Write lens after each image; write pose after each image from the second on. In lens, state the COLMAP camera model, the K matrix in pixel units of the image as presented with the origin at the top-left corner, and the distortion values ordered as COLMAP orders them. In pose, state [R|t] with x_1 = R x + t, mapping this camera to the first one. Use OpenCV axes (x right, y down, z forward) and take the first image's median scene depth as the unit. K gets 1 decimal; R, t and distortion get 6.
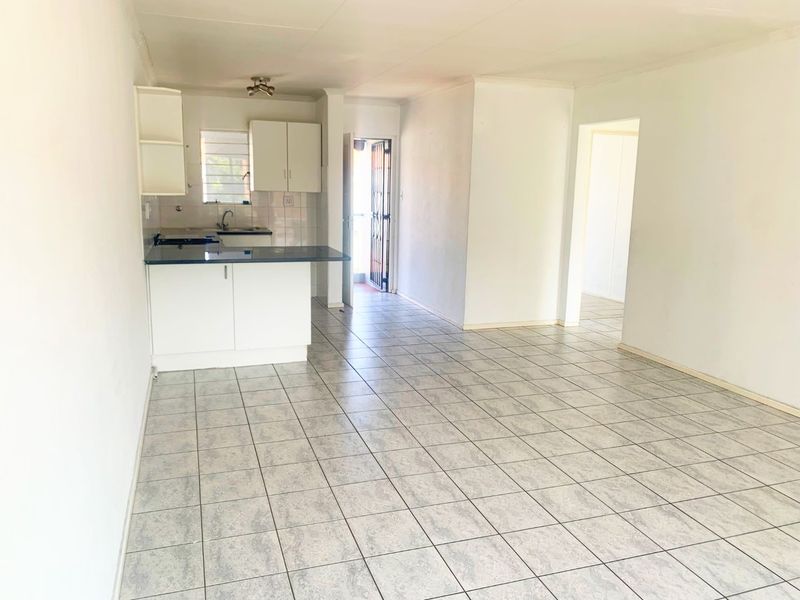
lens RADIAL K [[611.3, 0, 400.0], [0, 611.3, 300.0], [0, 0, 1]] dist [0.010276, -0.005586]
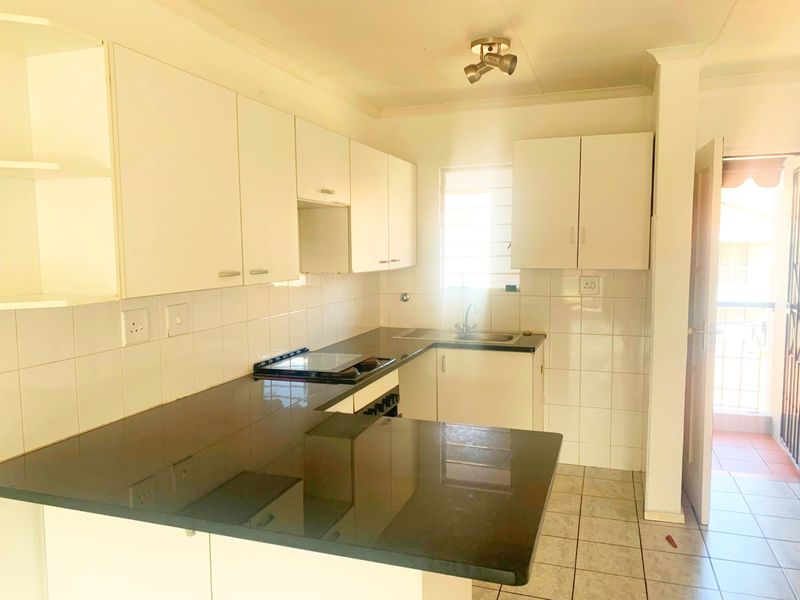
lens RADIAL K [[611.3, 0, 400.0], [0, 611.3, 300.0], [0, 0, 1]] dist [0.010276, -0.005586]
pose [[0.785455, 0.025754, -0.618382, 0.018446], [-0.091444, 0.992997, -0.074794, -0.099250], [0.612126, 0.115294, 0.782310, 0.508895]]
